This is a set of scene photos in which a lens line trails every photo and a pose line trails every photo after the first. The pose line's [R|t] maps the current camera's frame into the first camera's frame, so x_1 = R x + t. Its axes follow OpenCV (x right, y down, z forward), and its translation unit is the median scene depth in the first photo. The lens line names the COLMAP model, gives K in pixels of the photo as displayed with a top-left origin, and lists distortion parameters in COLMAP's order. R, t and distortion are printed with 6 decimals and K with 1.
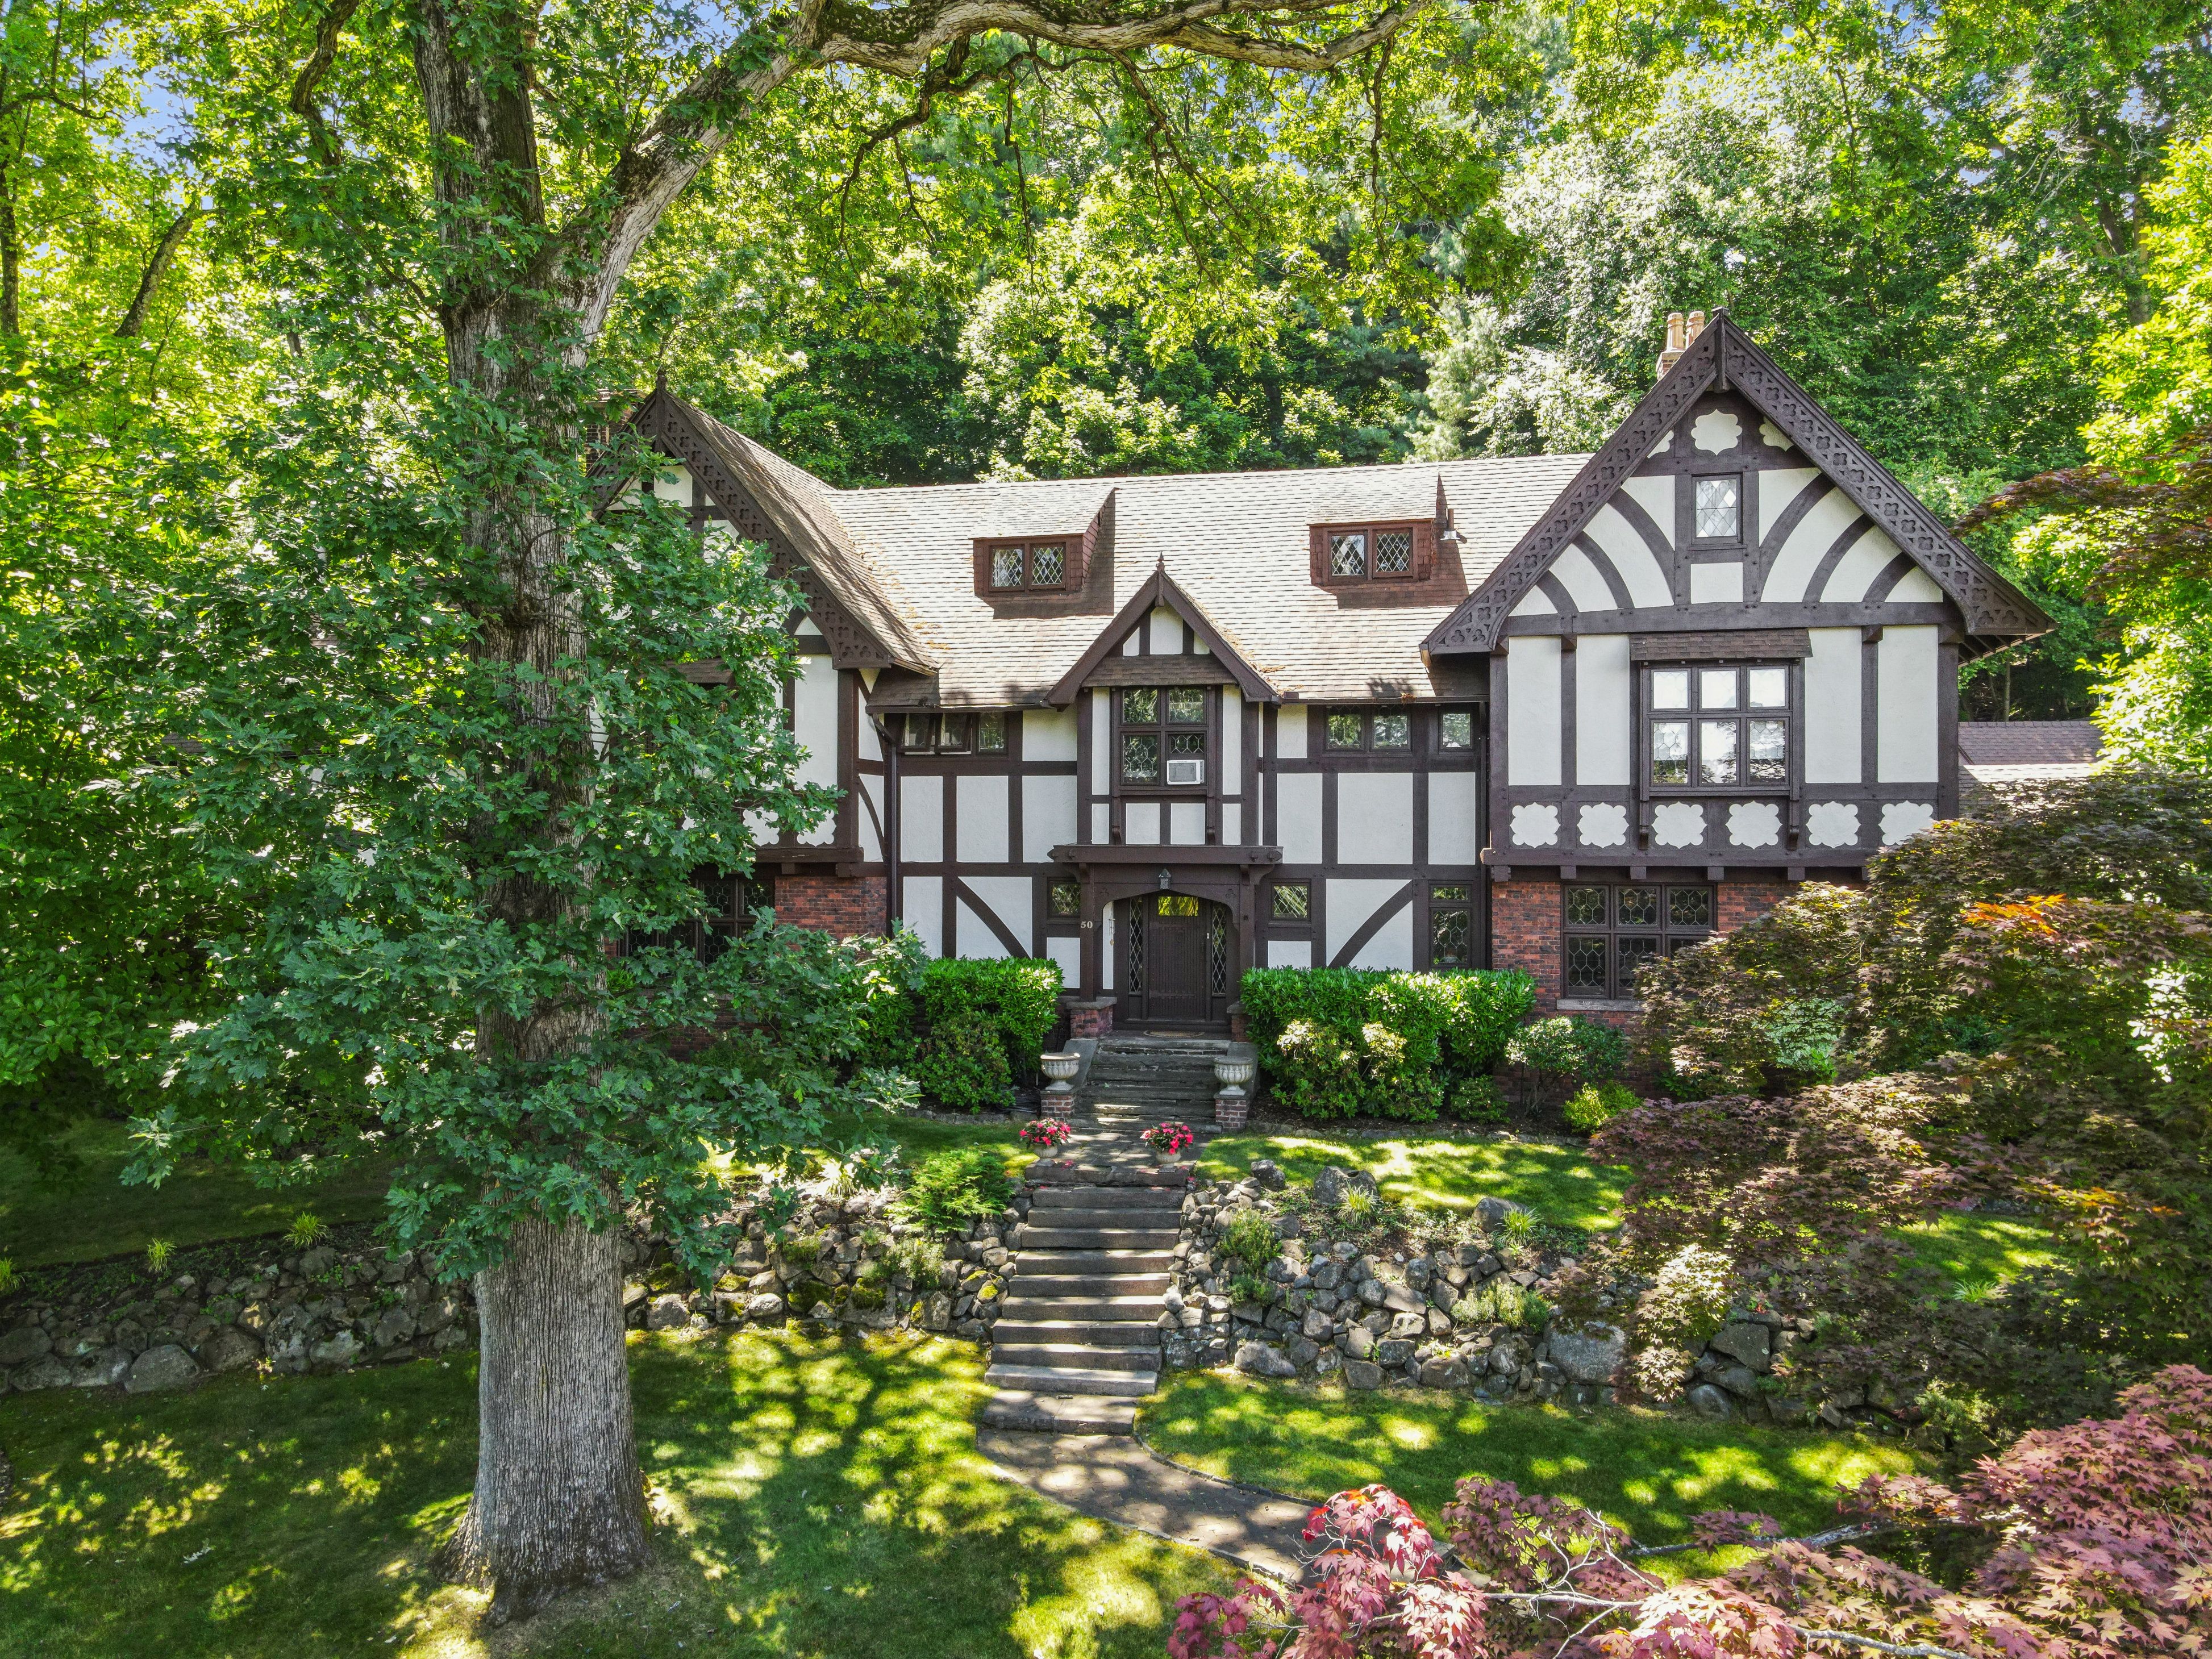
lens RADIAL K [[1608.9, 0, 1106.0], [0, 1608.9, 829.5], [0, 0, 1]] dist [0.002938, 0.024247]
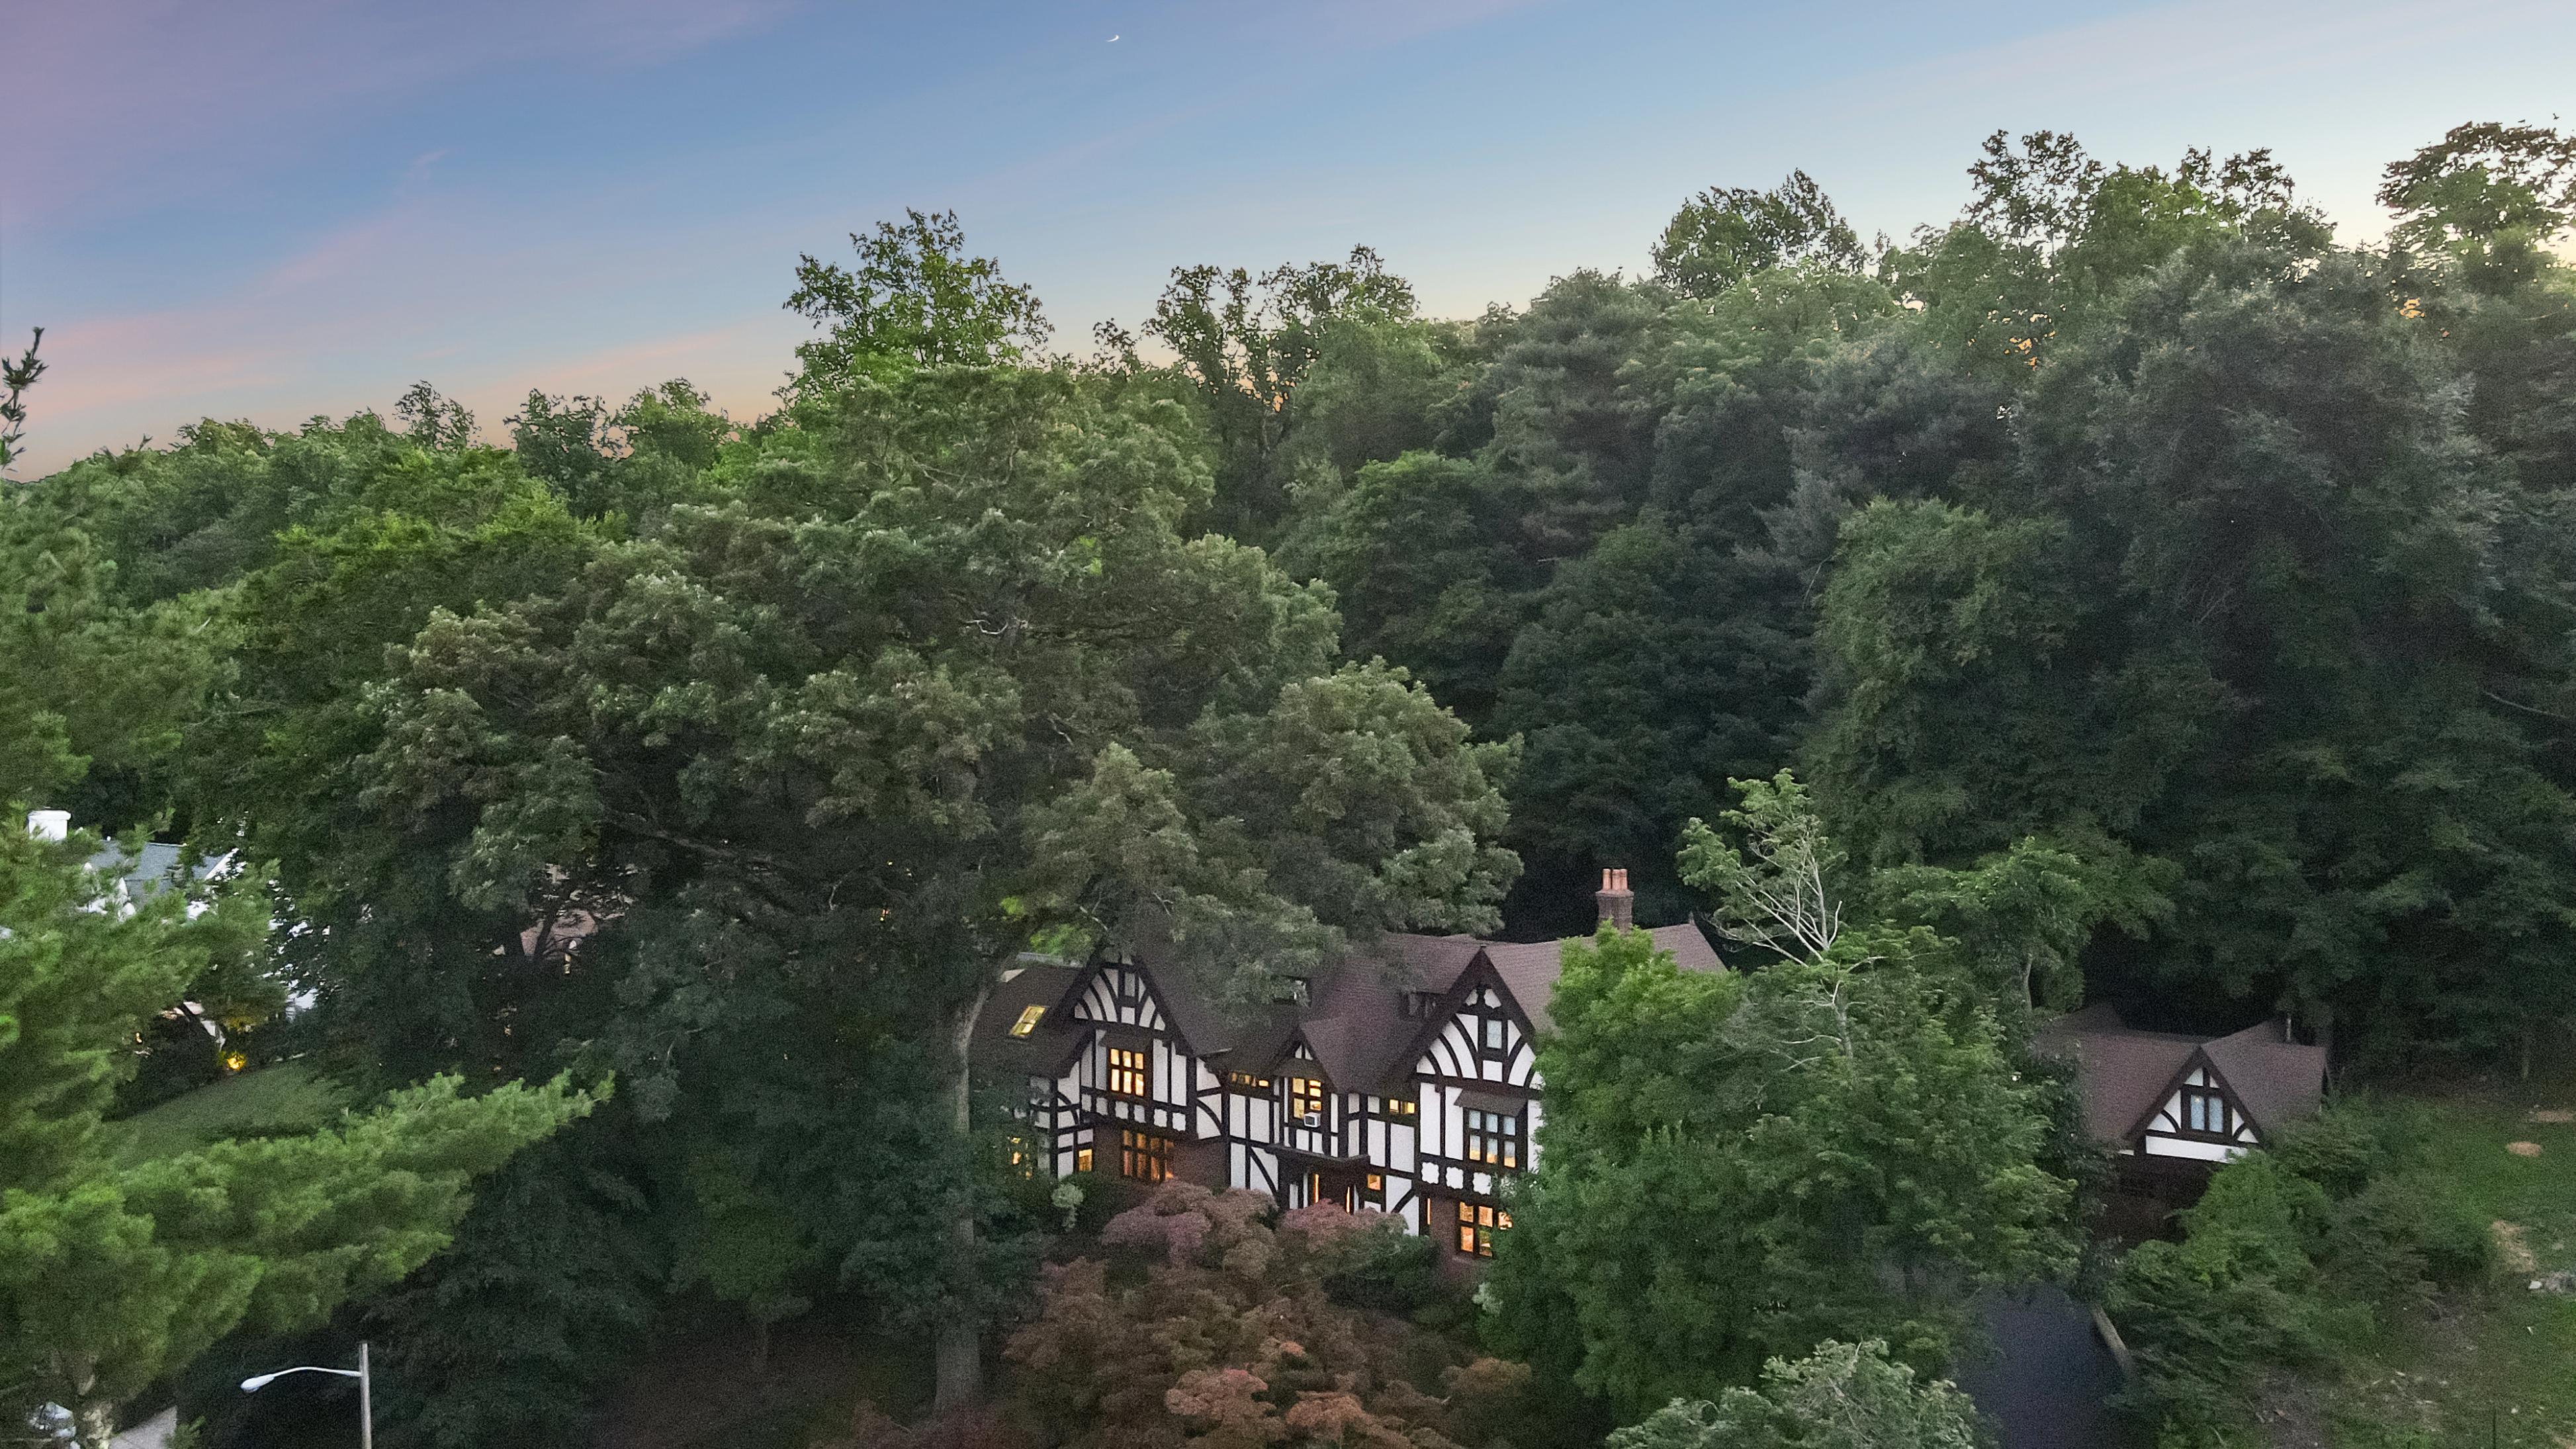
lens RADIAL K [[1885.1, 0, 1282.1], [0, 1885.1, 726.9], [0, 0, 1]] dist [0.003834, 0.006255]
pose [[0.856423, -0.006321, -0.516236, 1.250653], [0.008499, 0.999962, 0.001856, -0.537248], [0.516205, -0.005977, 0.856444, -1.091994]]
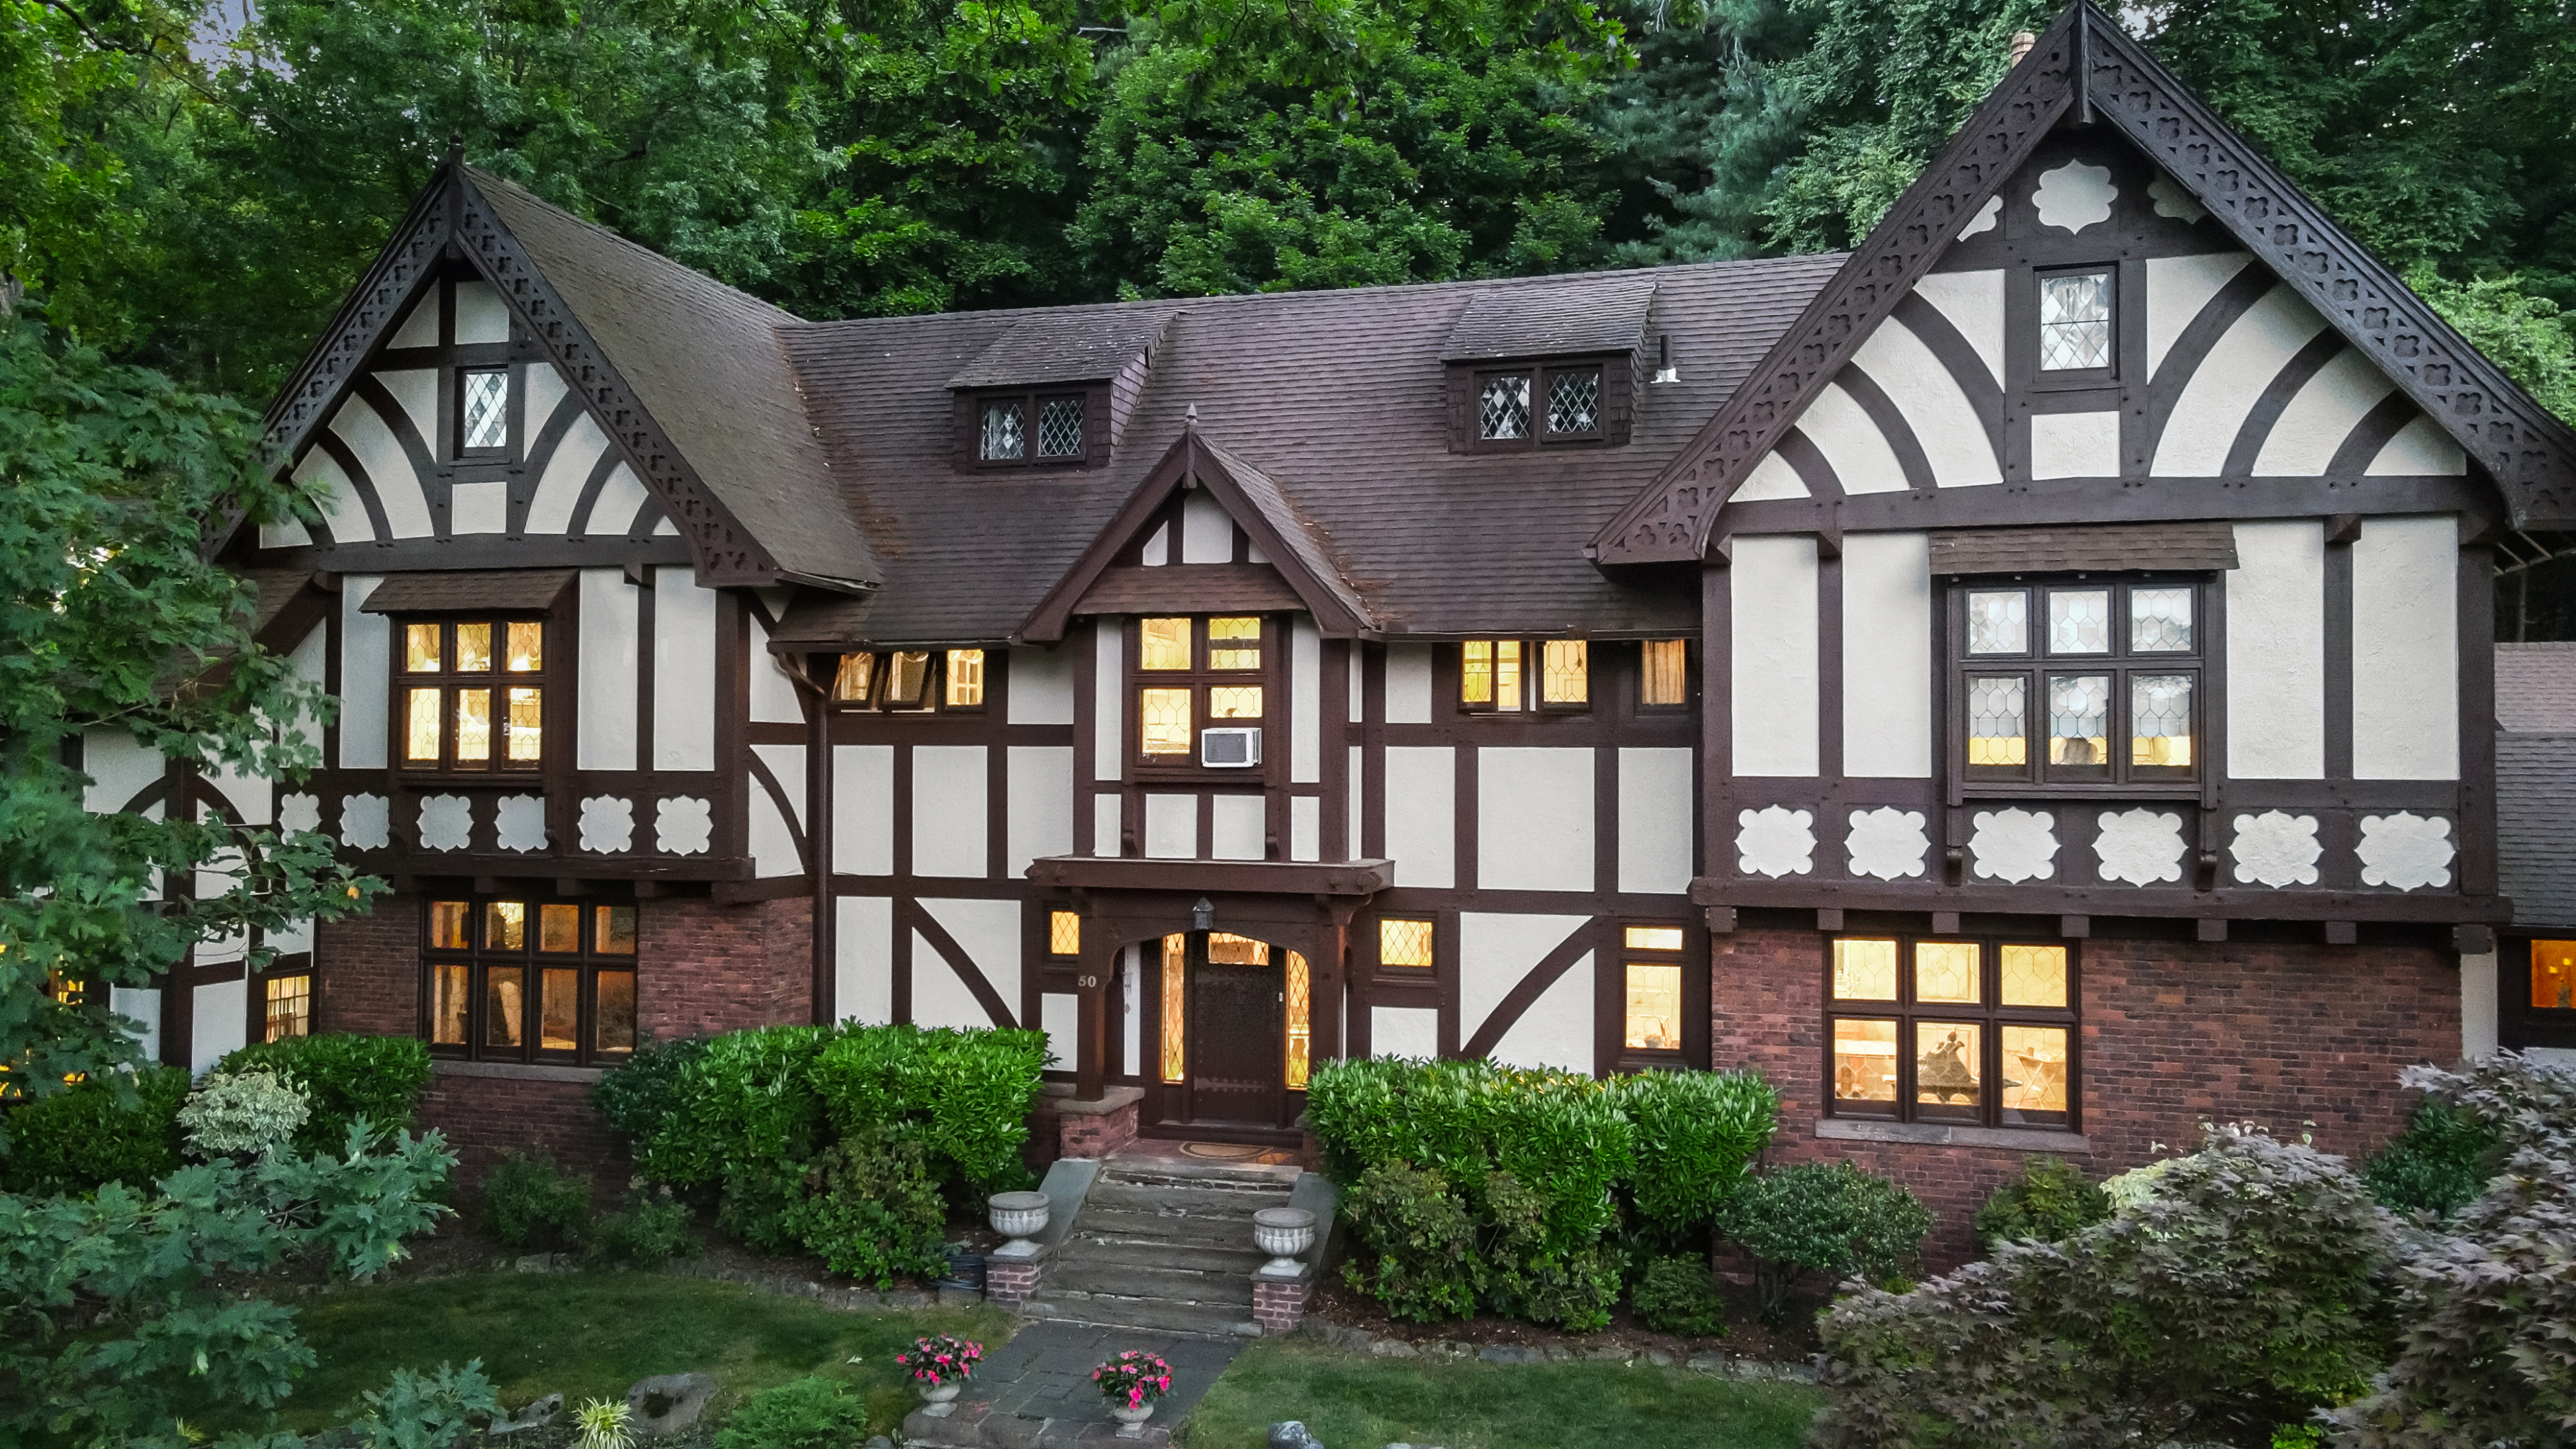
lens RADIAL K [[1885.1, 0, 1282.1], [0, 1885.1, 726.9], [0, 0, 1]] dist [0.003834, 0.006255]
pose [[0.998270, 0.001859, -0.058770, 0.109990], [-0.002411, 0.999954, -0.009325, -0.035888], [0.058750, 0.009451, 0.998228, 0.246024]]
